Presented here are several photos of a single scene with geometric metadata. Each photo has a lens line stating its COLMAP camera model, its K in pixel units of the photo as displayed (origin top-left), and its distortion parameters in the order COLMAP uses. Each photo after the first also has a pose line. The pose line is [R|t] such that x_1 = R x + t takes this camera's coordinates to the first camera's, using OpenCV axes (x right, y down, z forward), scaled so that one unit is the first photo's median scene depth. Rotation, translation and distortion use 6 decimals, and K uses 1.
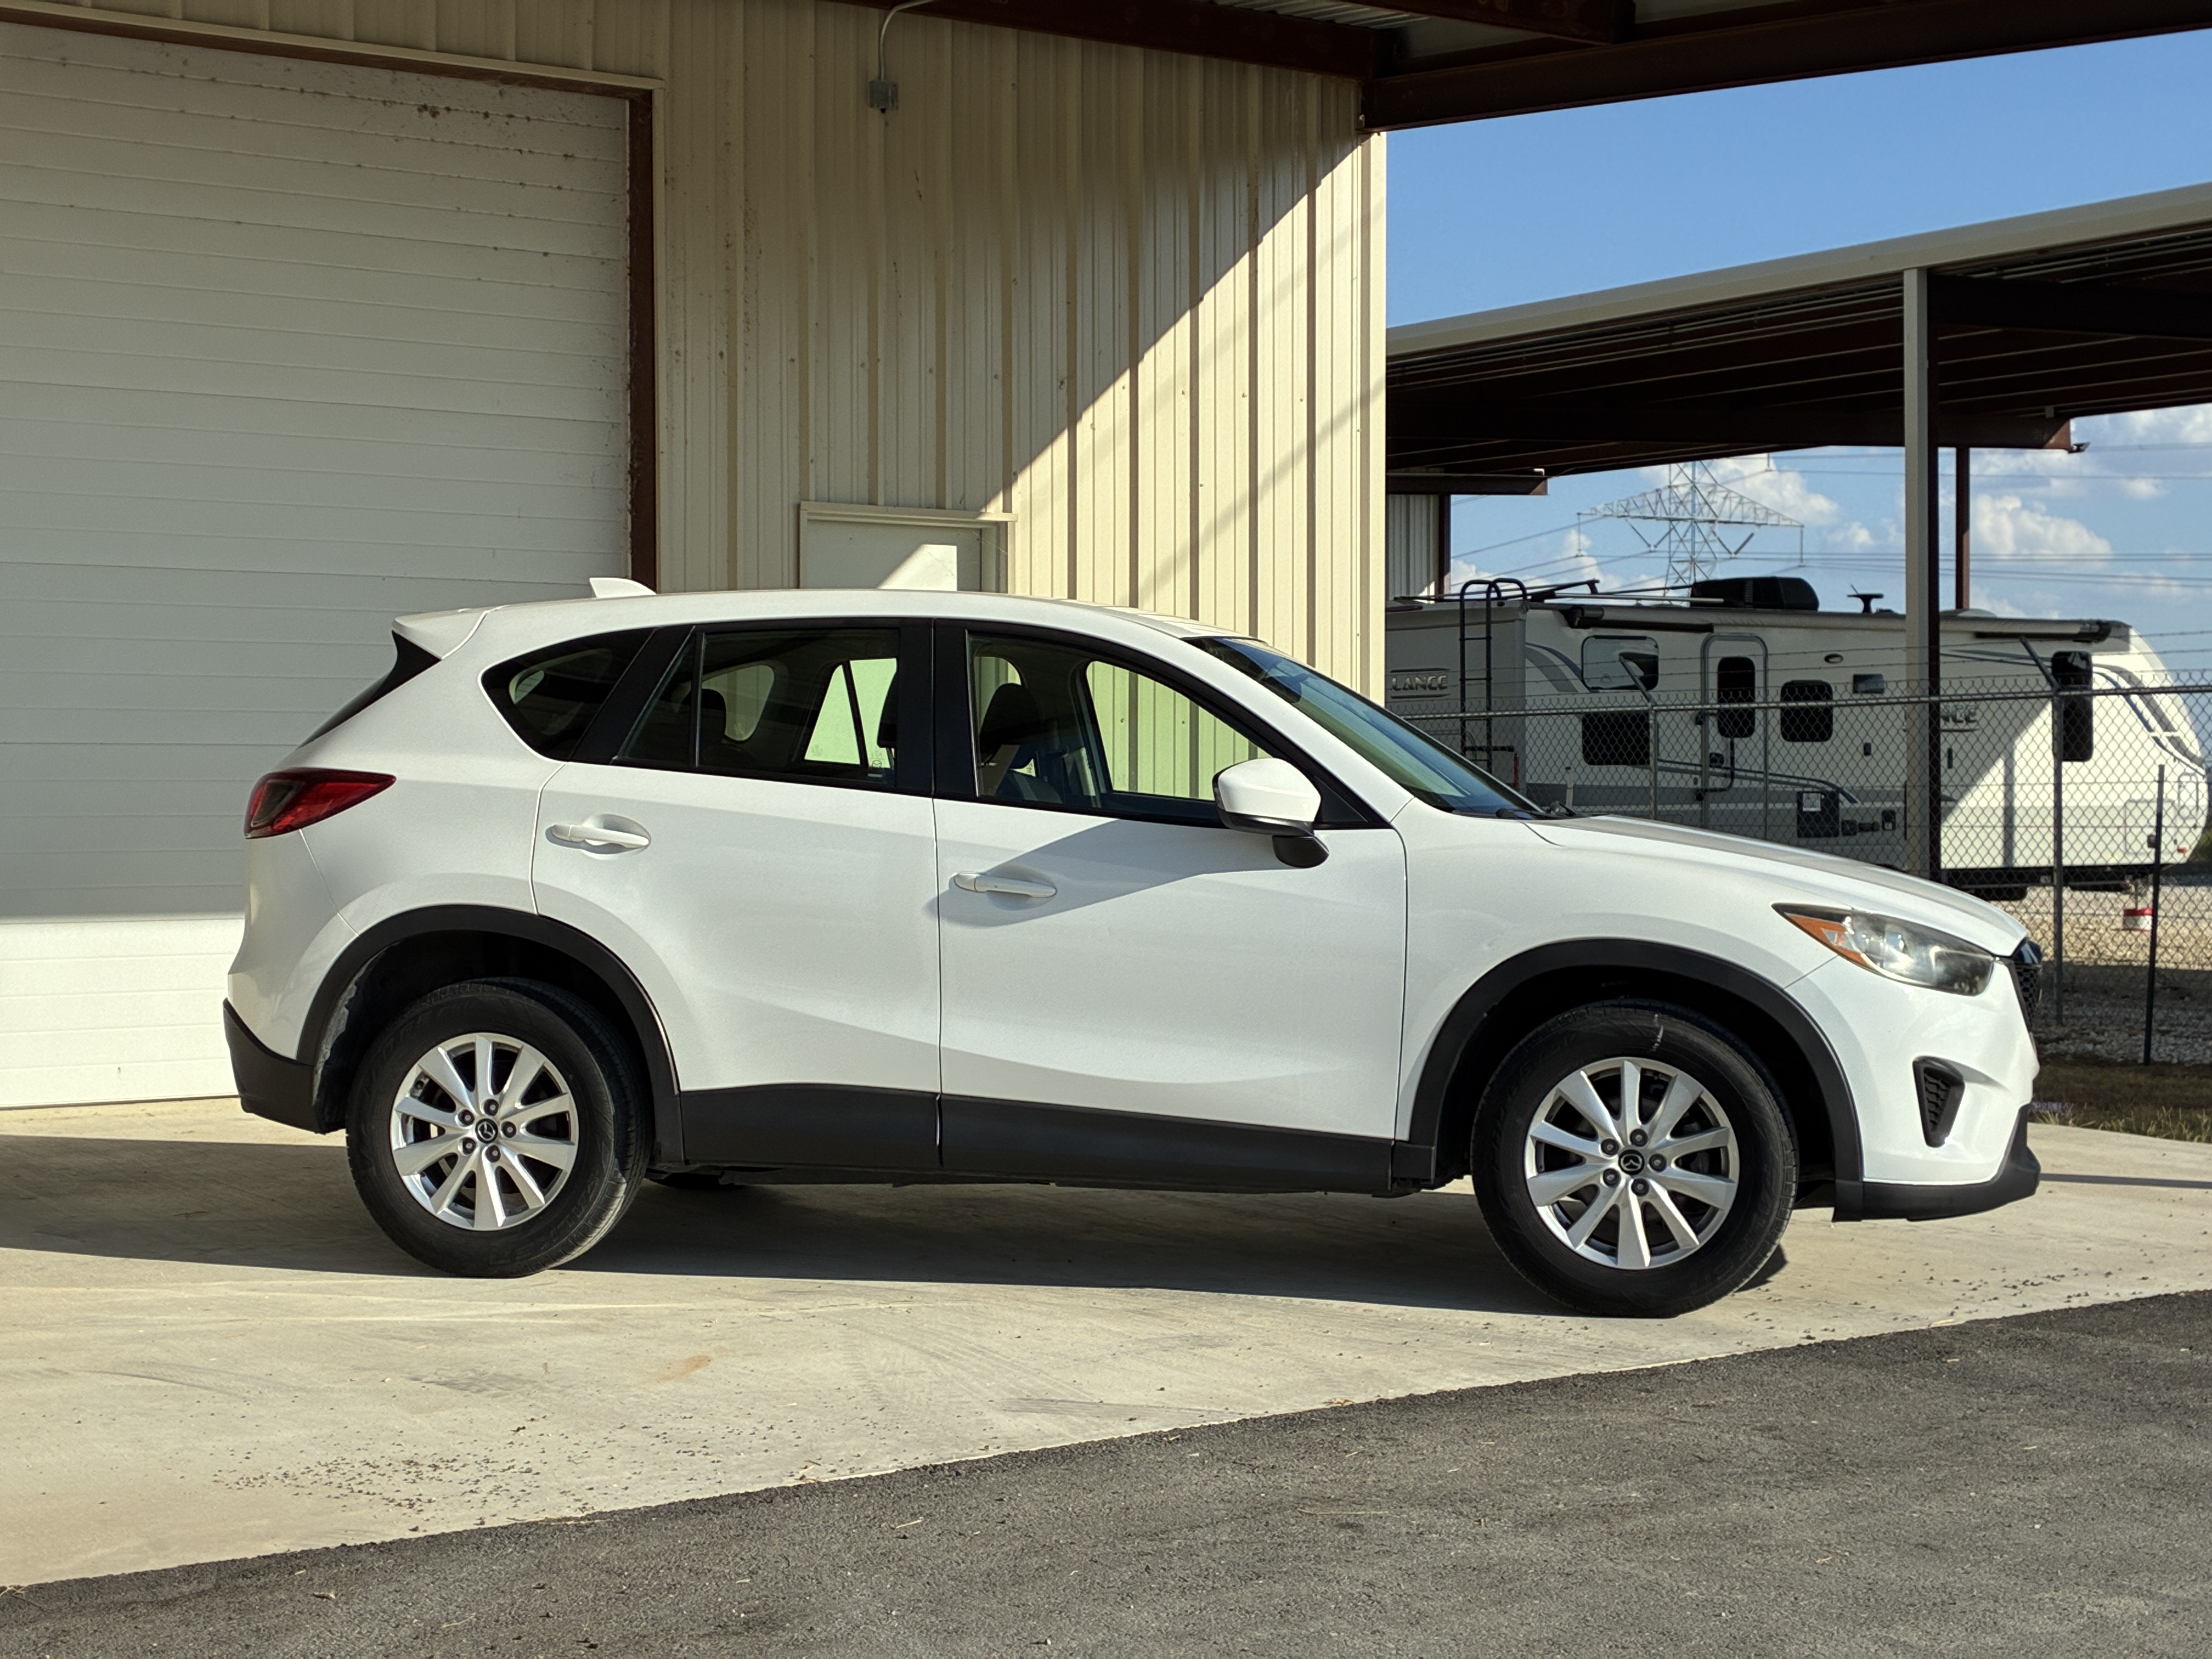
lens RADIAL K [[3255.2, 0, 1115.8], [0, 3255.2, 826.8], [0, 0, 1]] dist [0.006111, 0.000000]
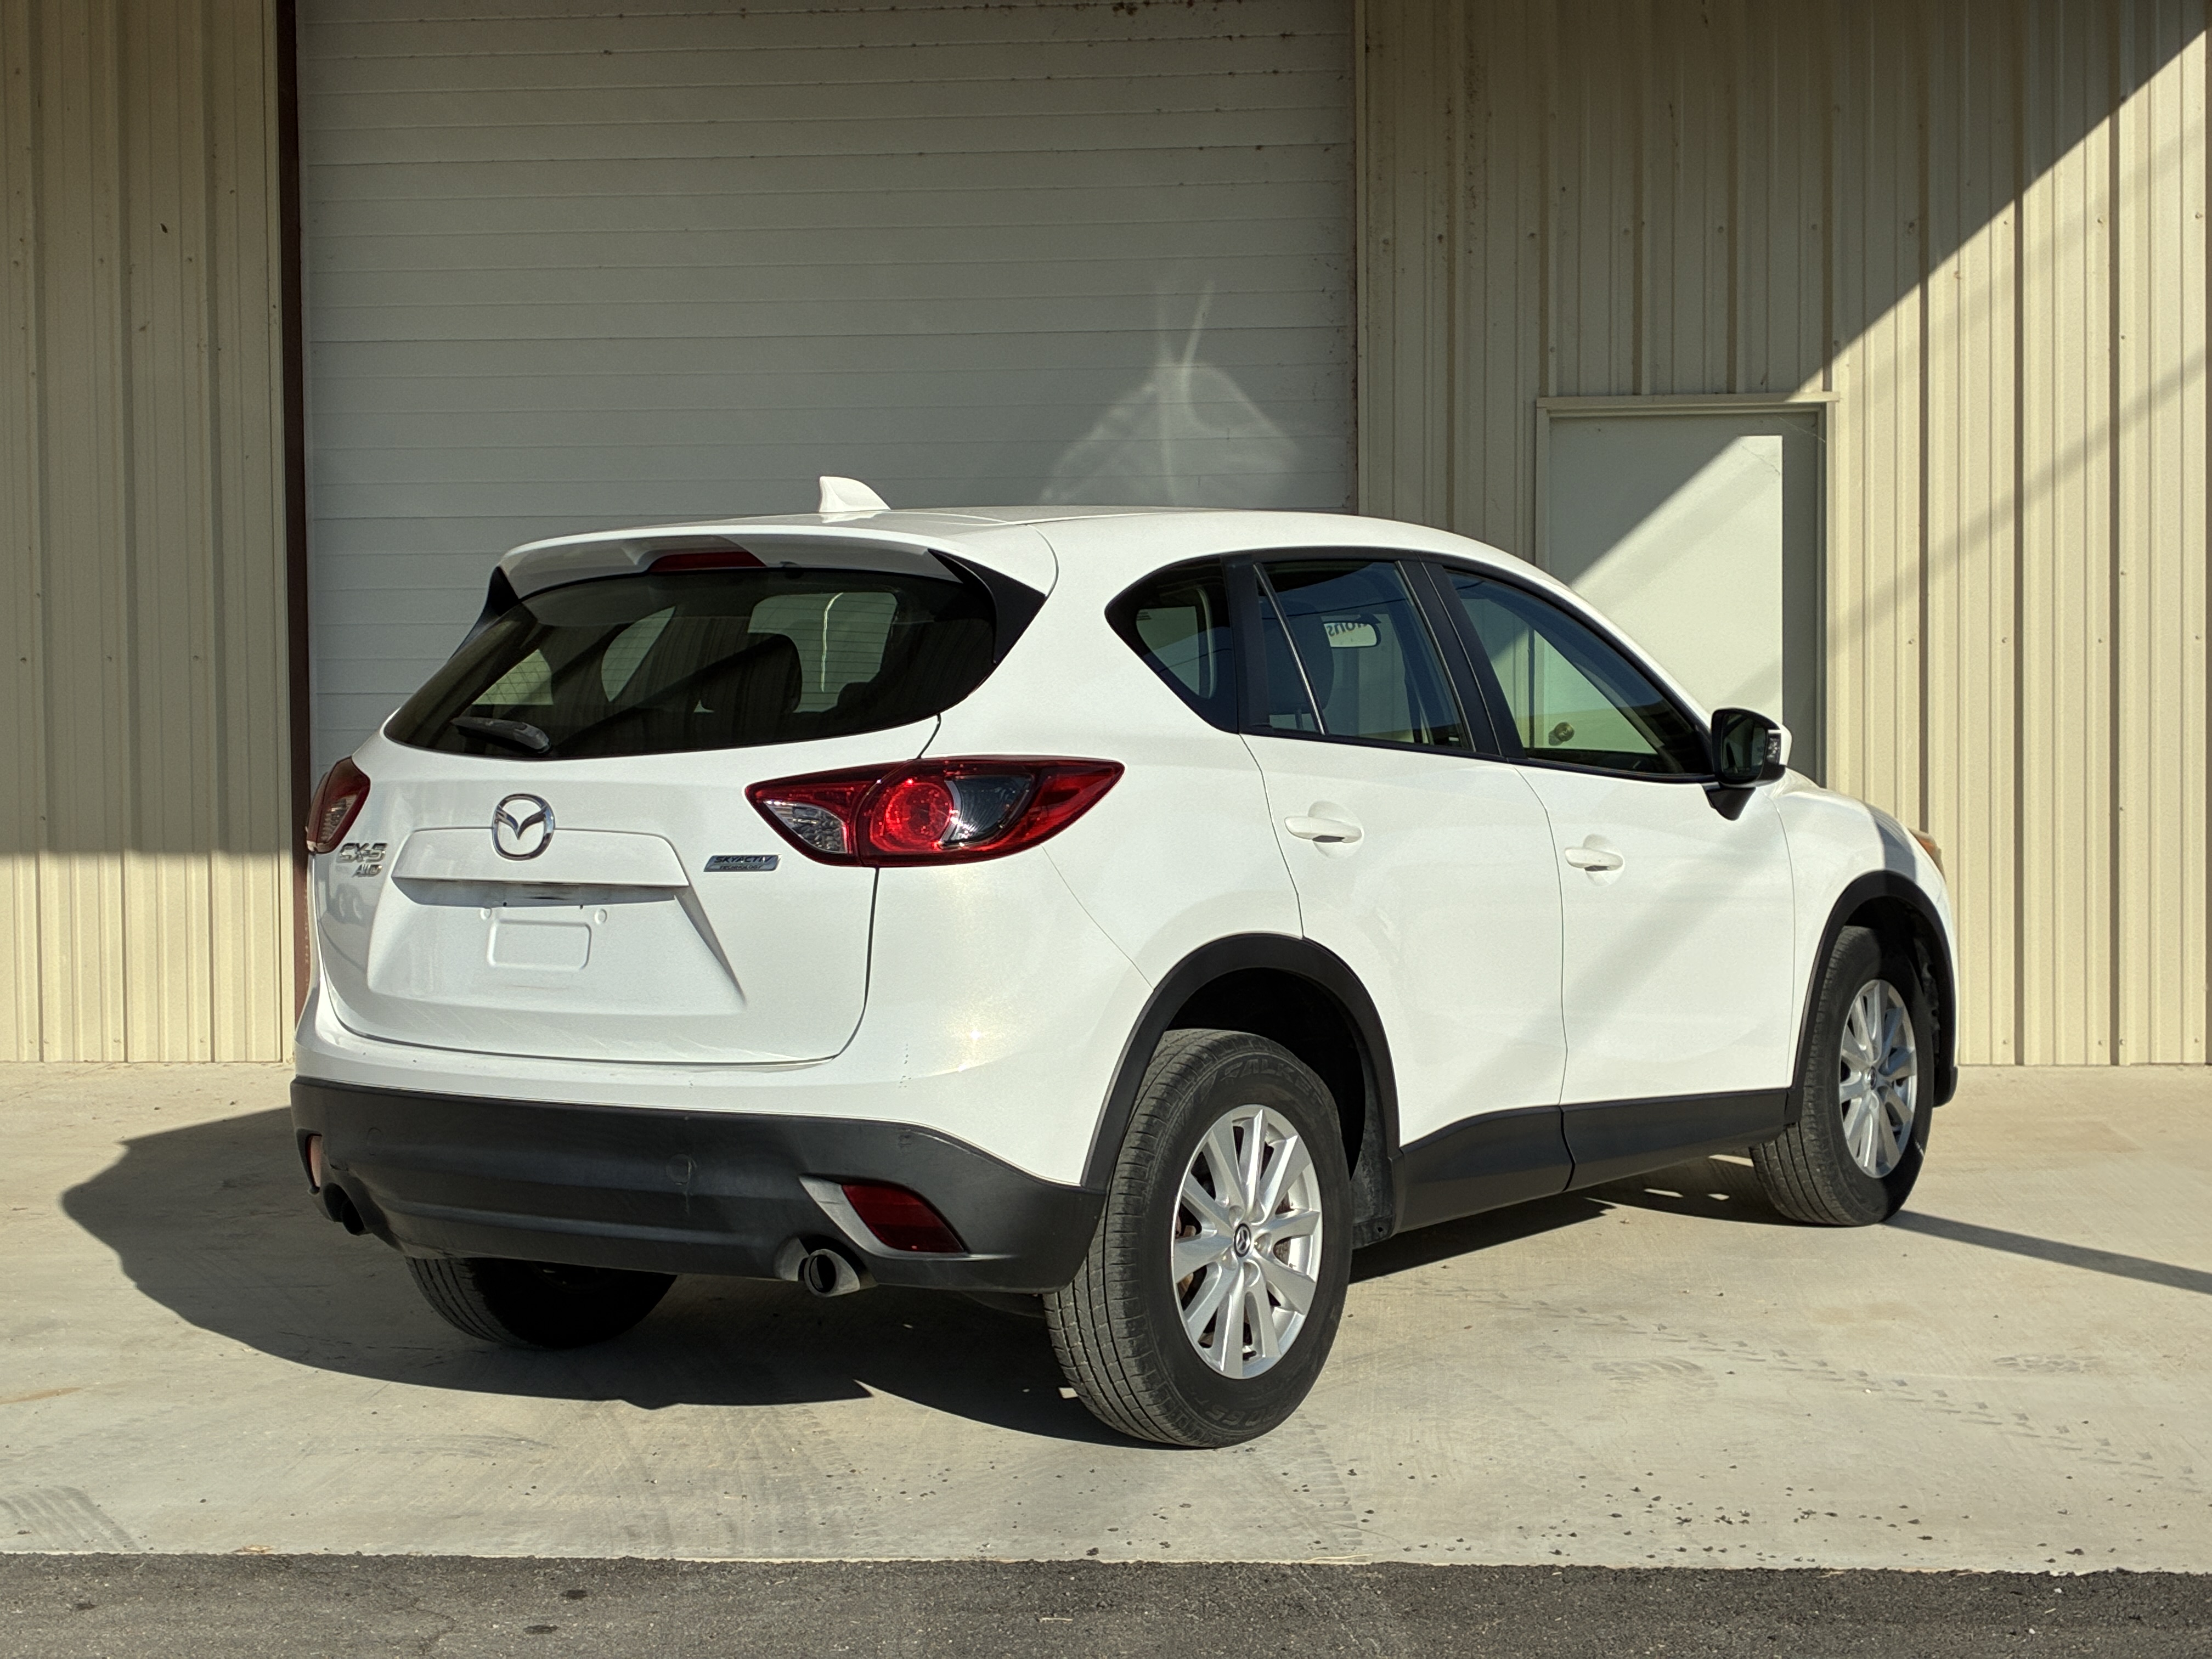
lens RADIAL K [[3255.2, 0, 1117.1], [0, 3255.2, 836.5], [0, 0, 1]] dist [0.006111, 0.000000]
pose [[0.781899, 0.017047, -0.623172, 0.353854], [0.003631, 0.999485, 0.031897, -0.011272], [0.623395, -0.027202, 0.781434, 0.246837]]
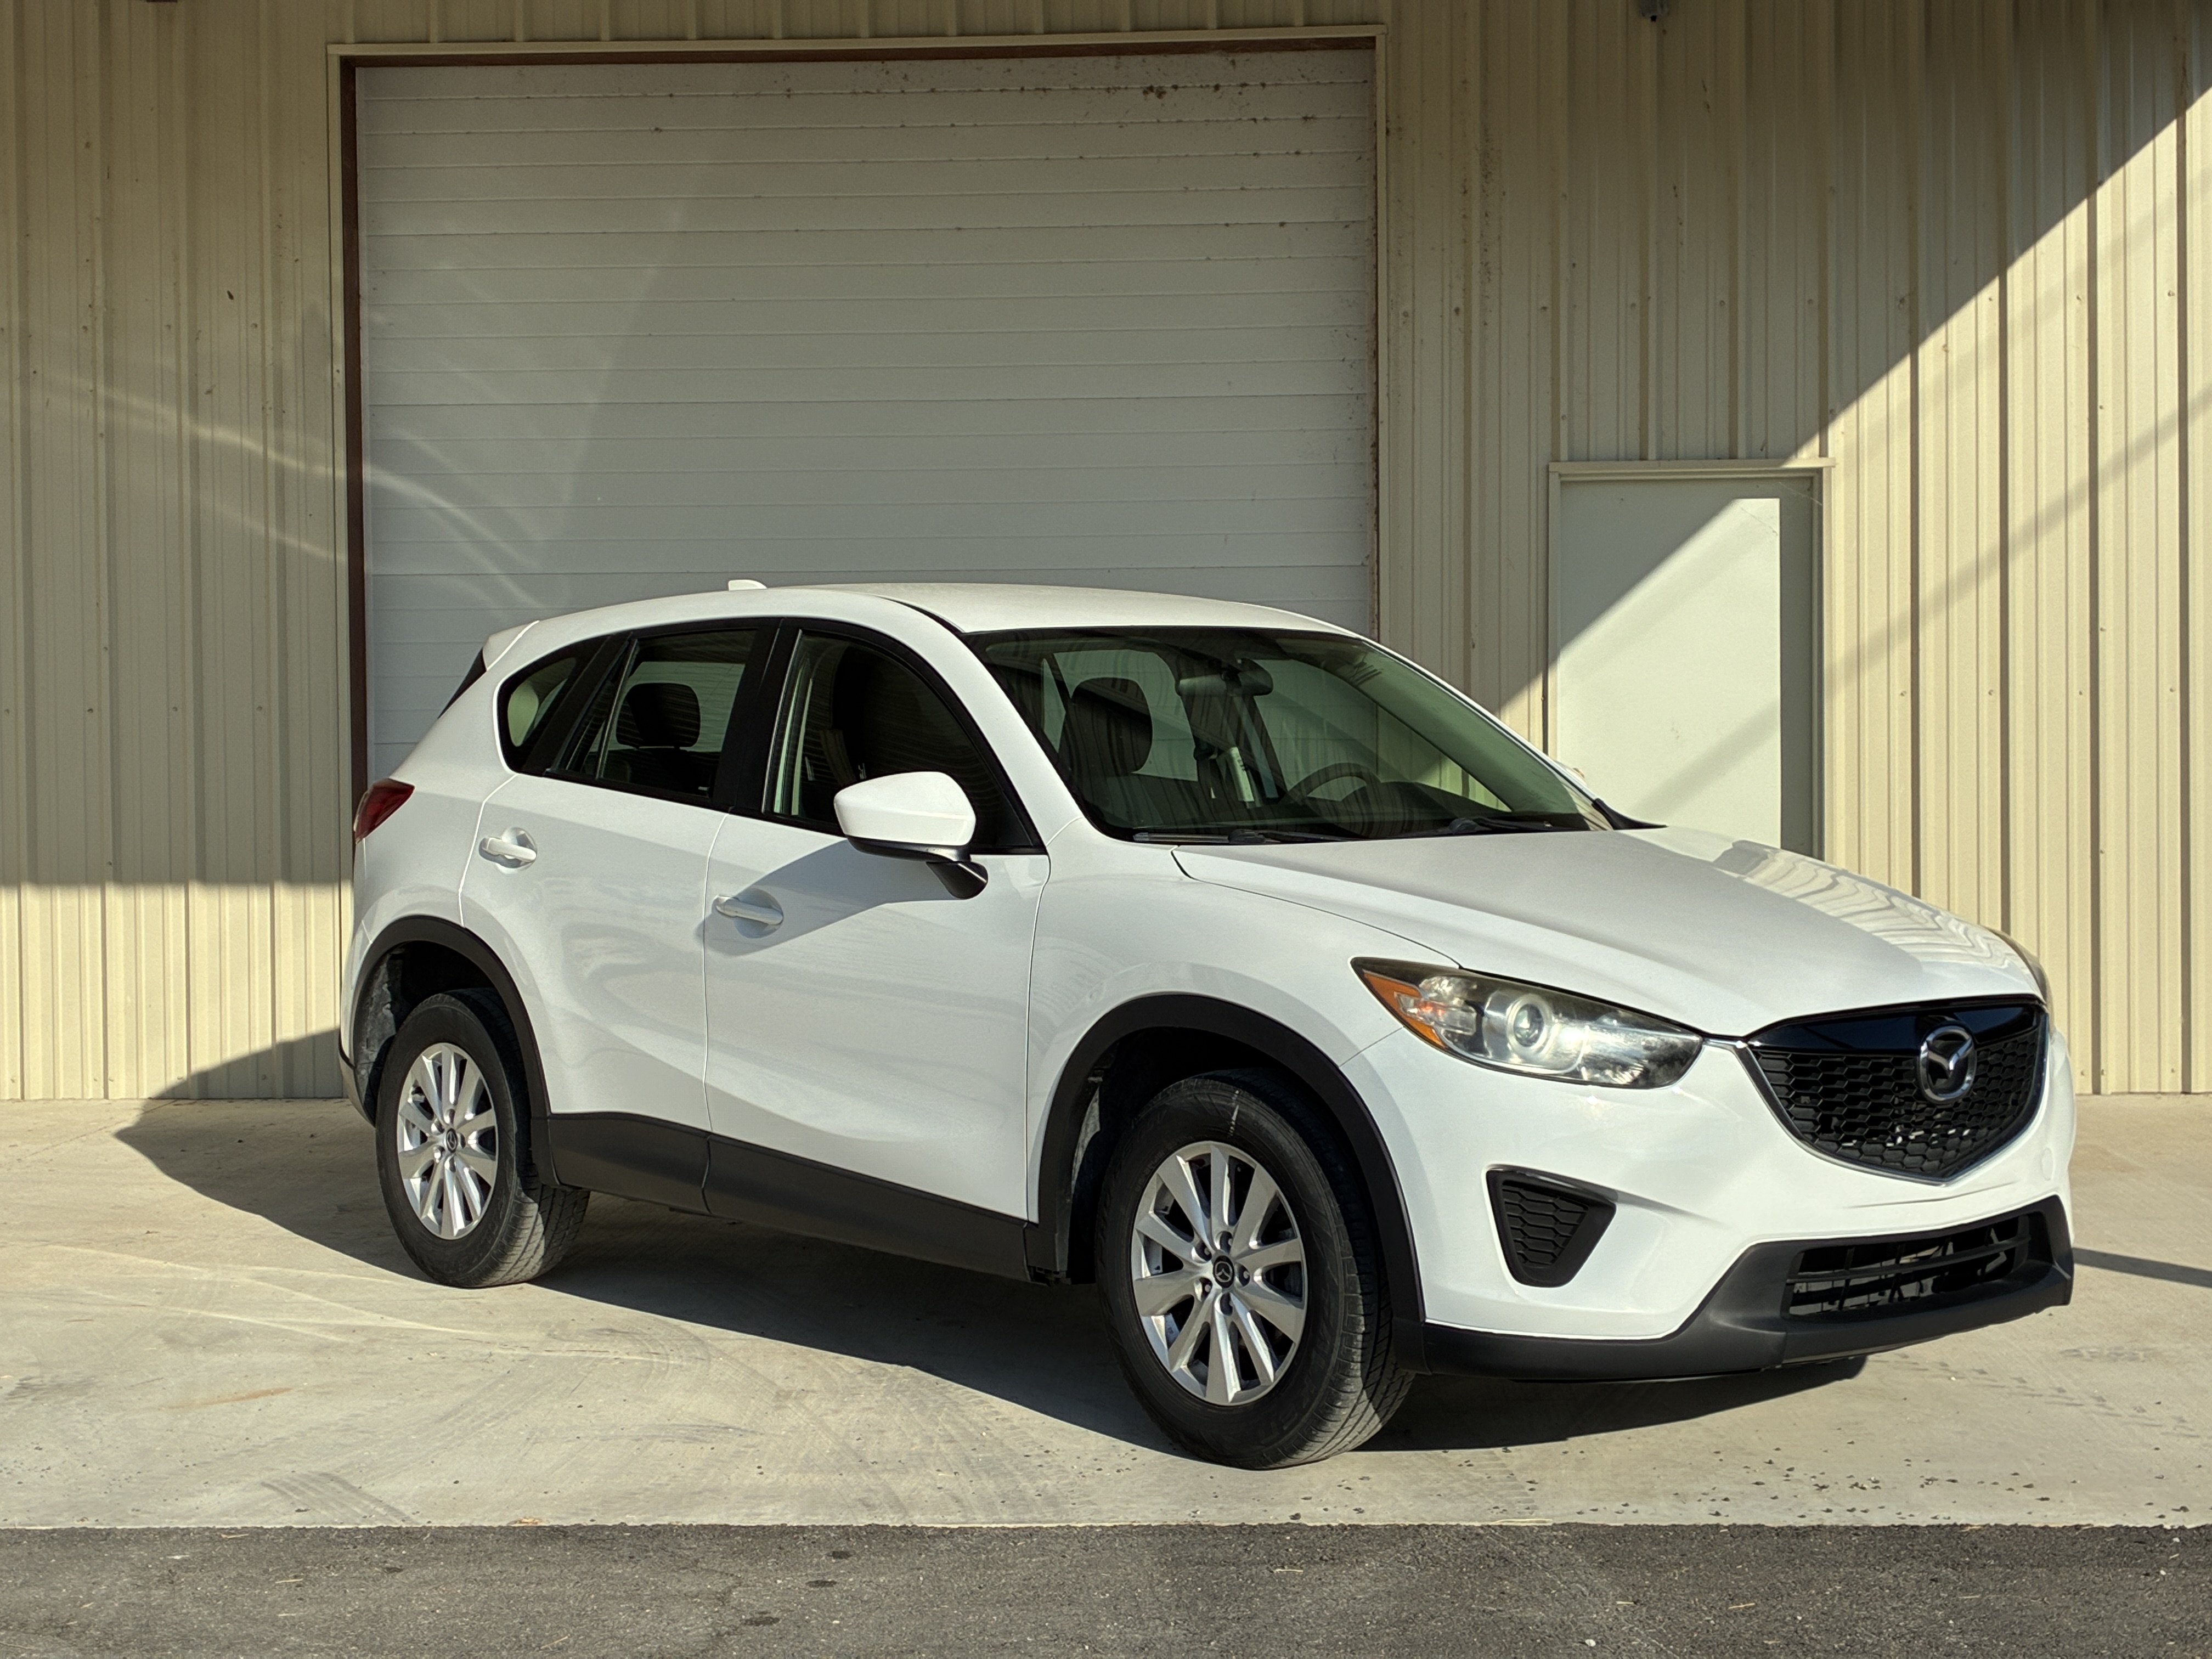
lens RADIAL K [[3255.2, 0, 1091.9], [0, 3255.2, 840.1], [0, 0, 1]] dist [0.006111, 0.000000]
pose [[0.799147, 0.007125, -0.601094, 0.346646], [0.004063, 0.999843, 0.017253, -0.010232], [0.601123, -0.016229, 0.798992, 0.188561]]
